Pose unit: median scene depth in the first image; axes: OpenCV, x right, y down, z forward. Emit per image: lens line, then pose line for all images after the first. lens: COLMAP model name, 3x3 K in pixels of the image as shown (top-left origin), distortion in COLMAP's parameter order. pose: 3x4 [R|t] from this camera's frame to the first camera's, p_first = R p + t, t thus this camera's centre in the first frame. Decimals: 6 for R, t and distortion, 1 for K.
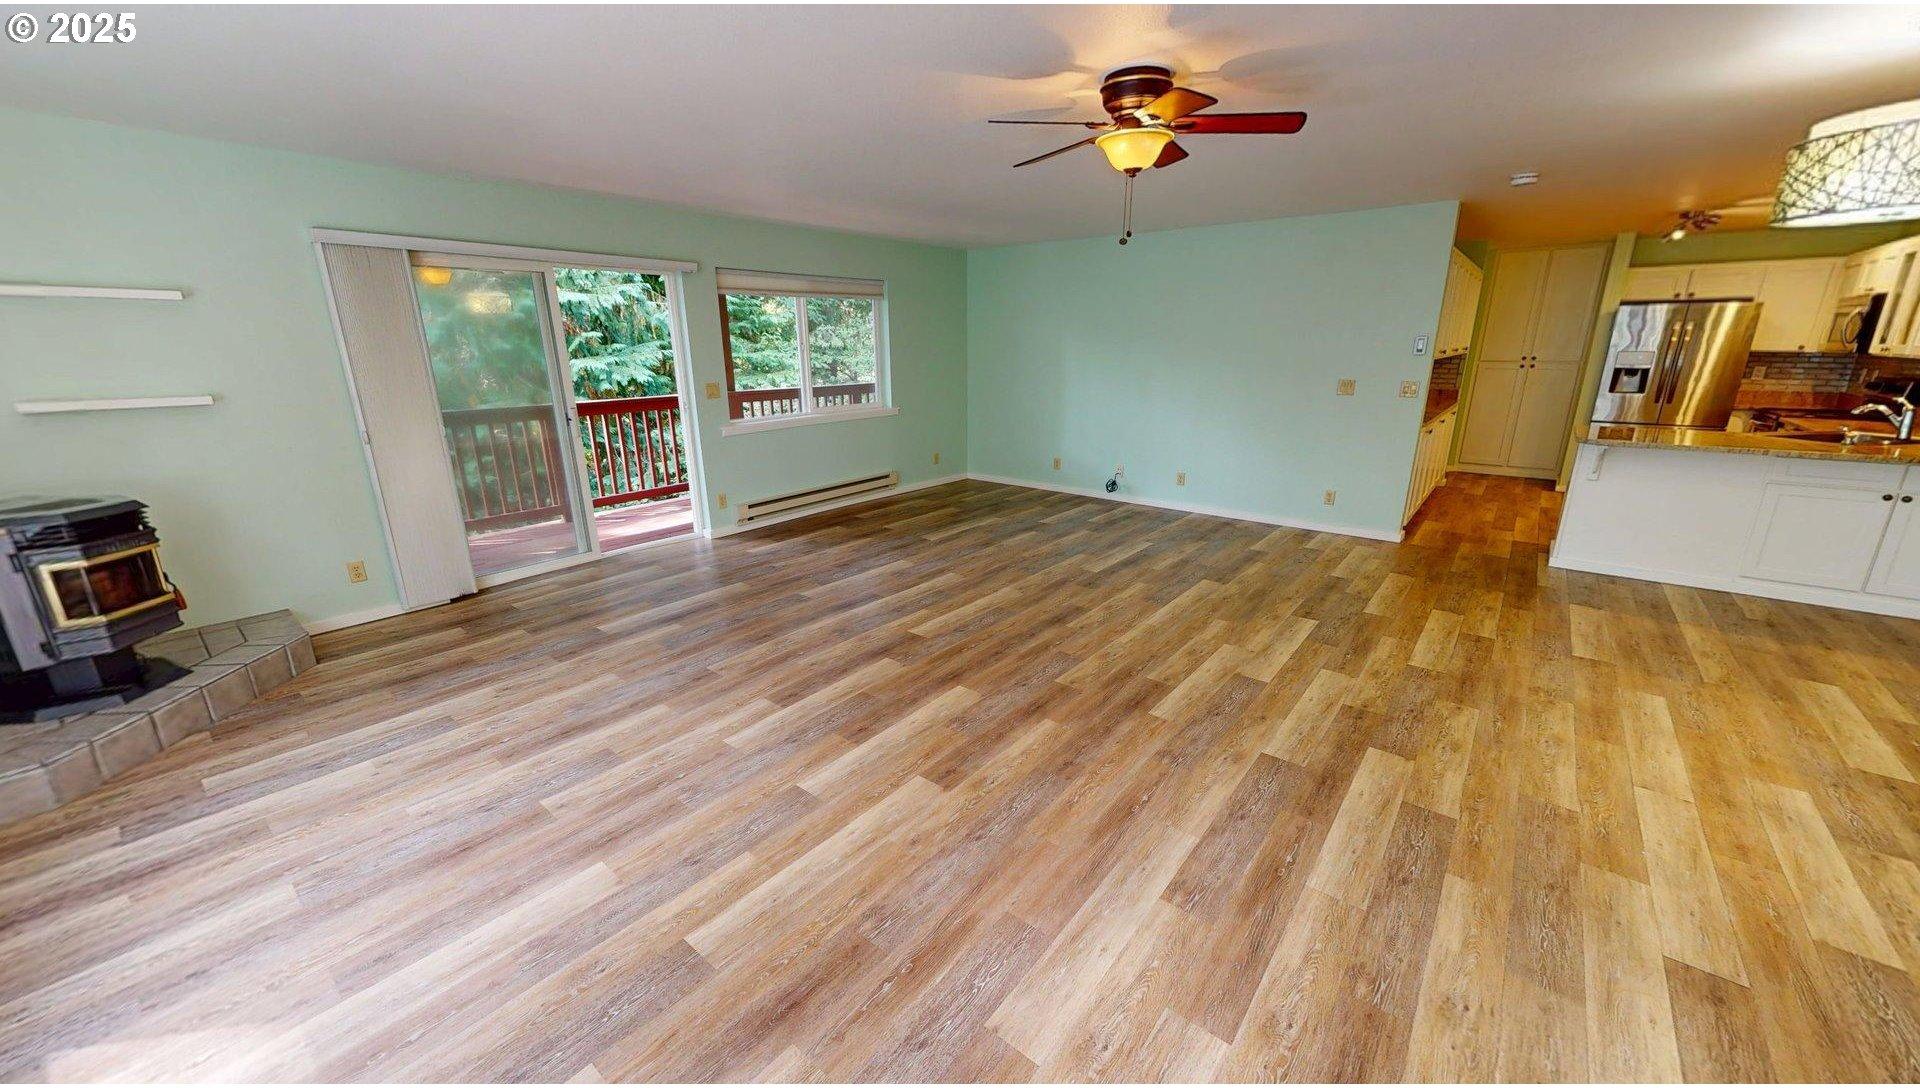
lens RADIAL K [[702.4, 0, 960.2], [0, 702.4, 547.6], [0, 0, 1]] dist [0.000216, -0.000029]
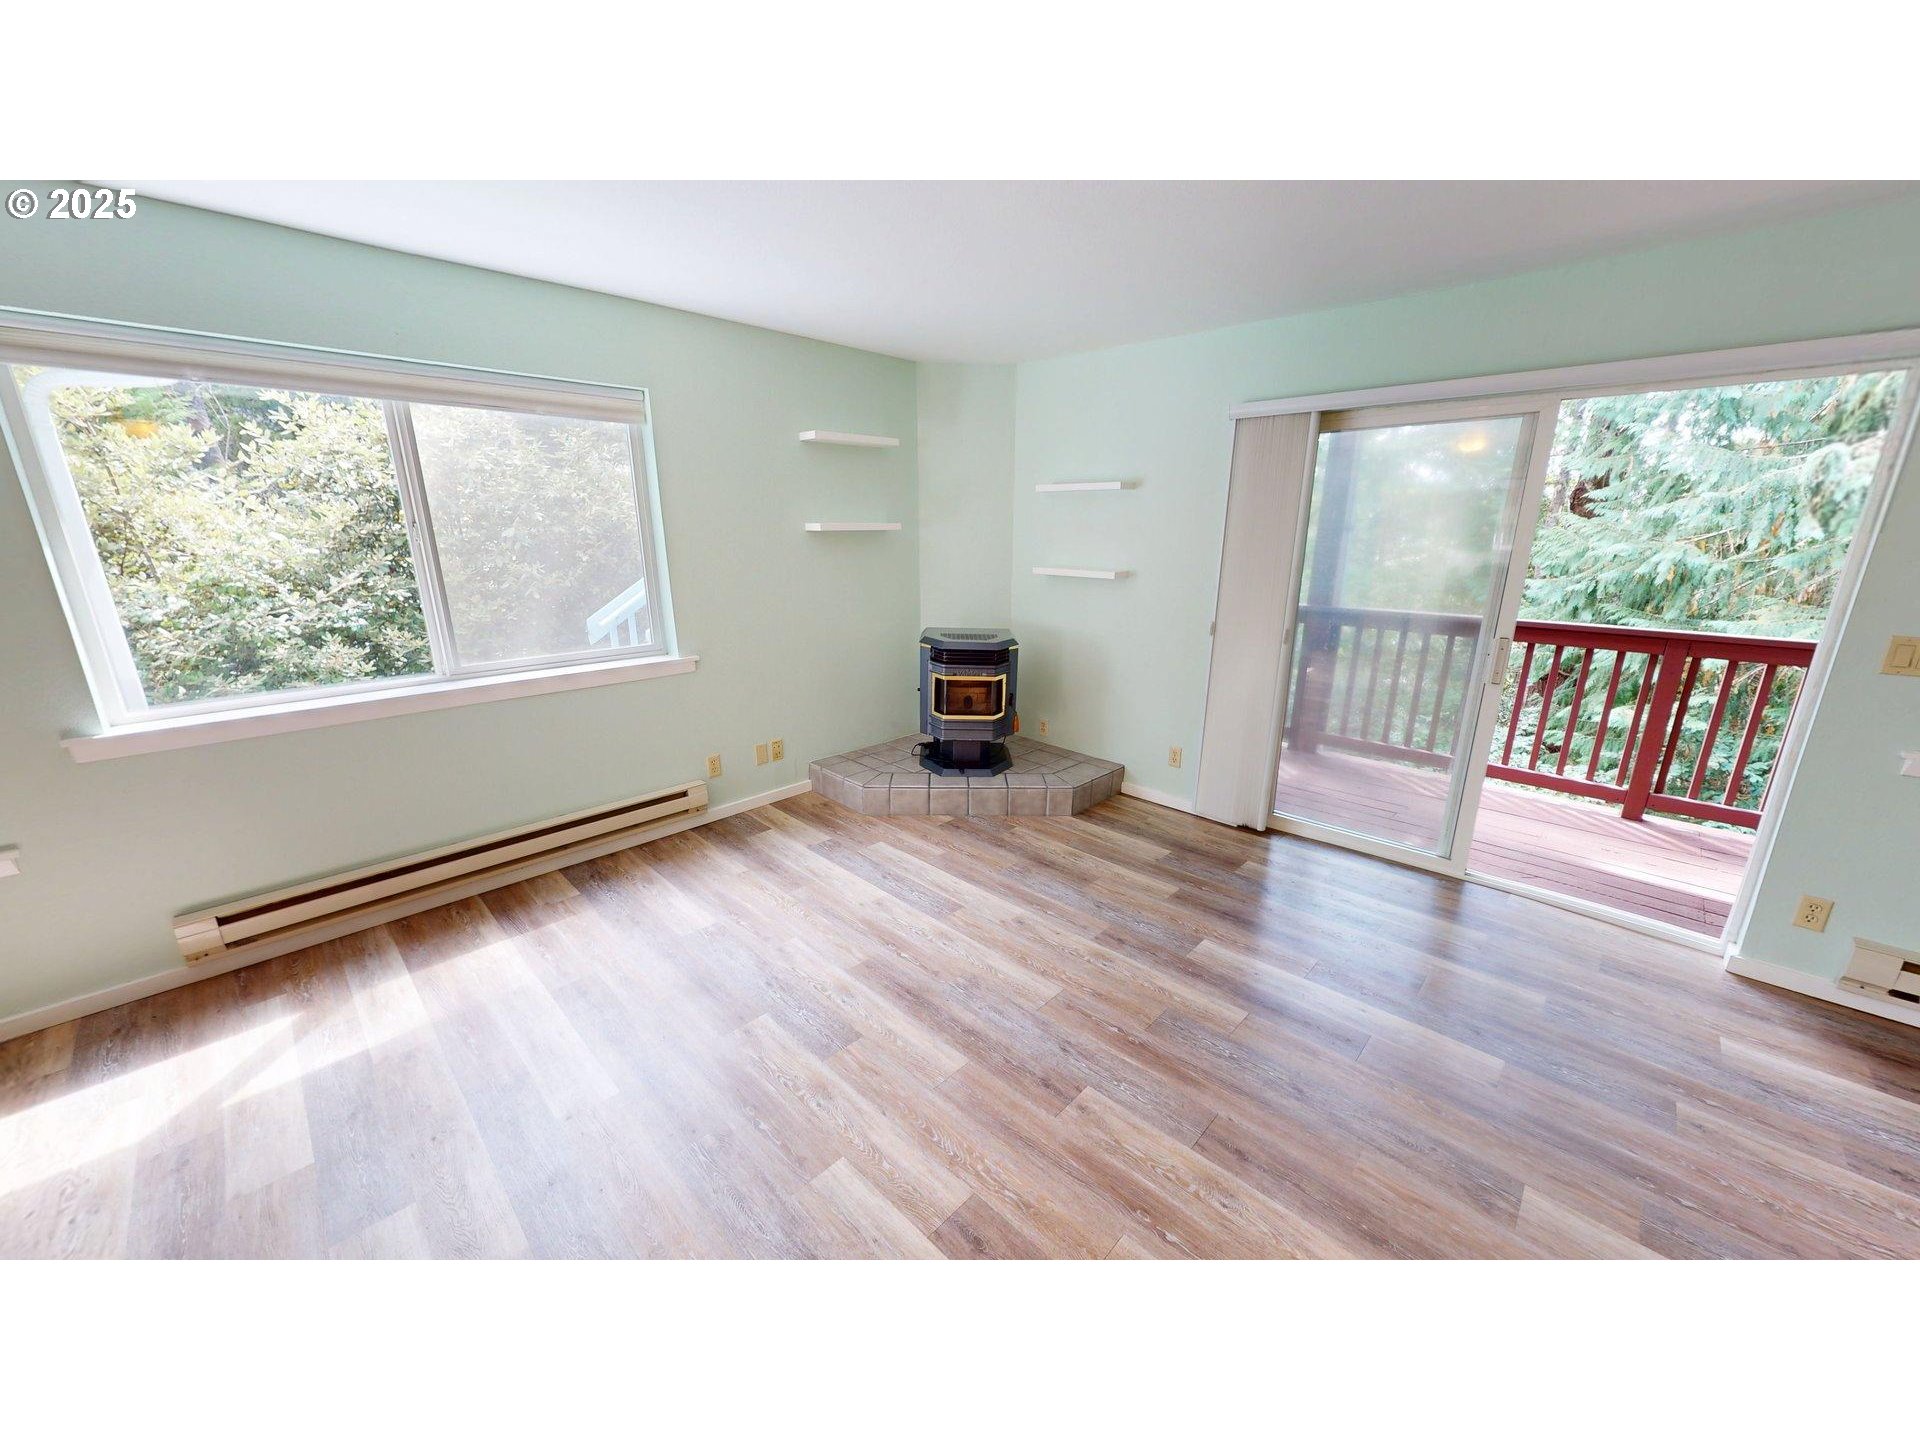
lens RADIAL K [[700.4, 0, 960.0], [0, 700.4, 720.0], [0, 0, 1]] dist [-0.000767, -0.000211]
pose [[-0.092536, 0.270634, -0.958225, 0.129516], [-0.282128, 0.915788, 0.285894, -0.255387], [0.954904, 0.296798, -0.008390, 0.849094]]
